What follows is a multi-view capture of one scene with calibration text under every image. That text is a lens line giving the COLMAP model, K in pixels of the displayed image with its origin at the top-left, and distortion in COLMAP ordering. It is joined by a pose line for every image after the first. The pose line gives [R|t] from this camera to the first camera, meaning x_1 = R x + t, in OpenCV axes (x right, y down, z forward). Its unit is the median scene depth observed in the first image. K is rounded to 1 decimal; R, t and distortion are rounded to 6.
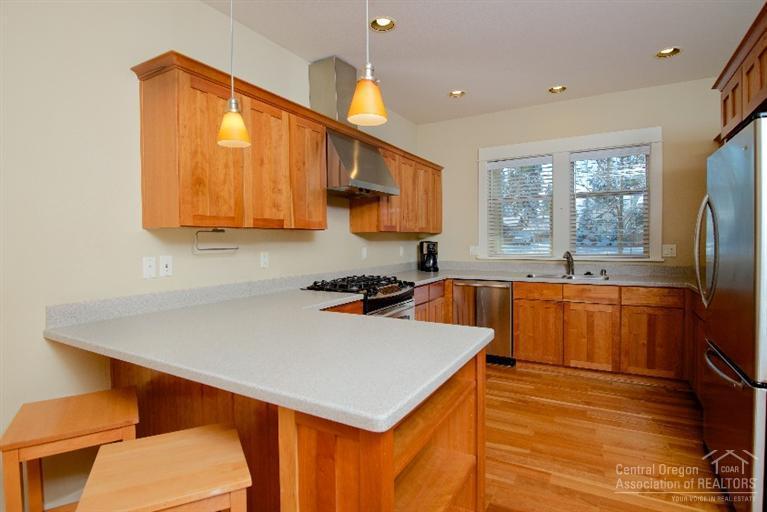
lens RADIAL K [[406.3, 0, 383.5], [0, 406.3, 256.0], [0, 0, 1]] dist [-0.001999, -0.000394]
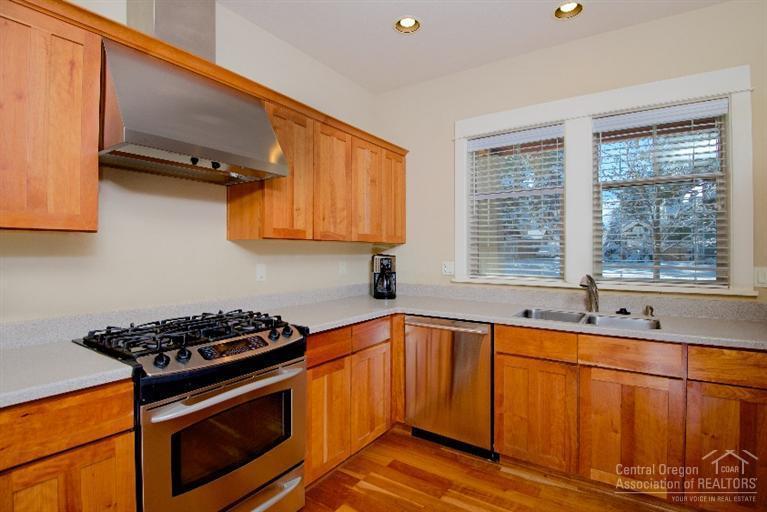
lens RADIAL K [[388.2, 0, 383.5], [0, 388.2, 256.0], [0, 0, 1]] dist [-0.000843, -0.015398]
pose [[0.997219, 0.013892, -0.073214, 0.193216], [-0.015931, 0.999499, -0.027341, -0.019343], [0.072797, 0.028431, 0.996941, 0.404189]]
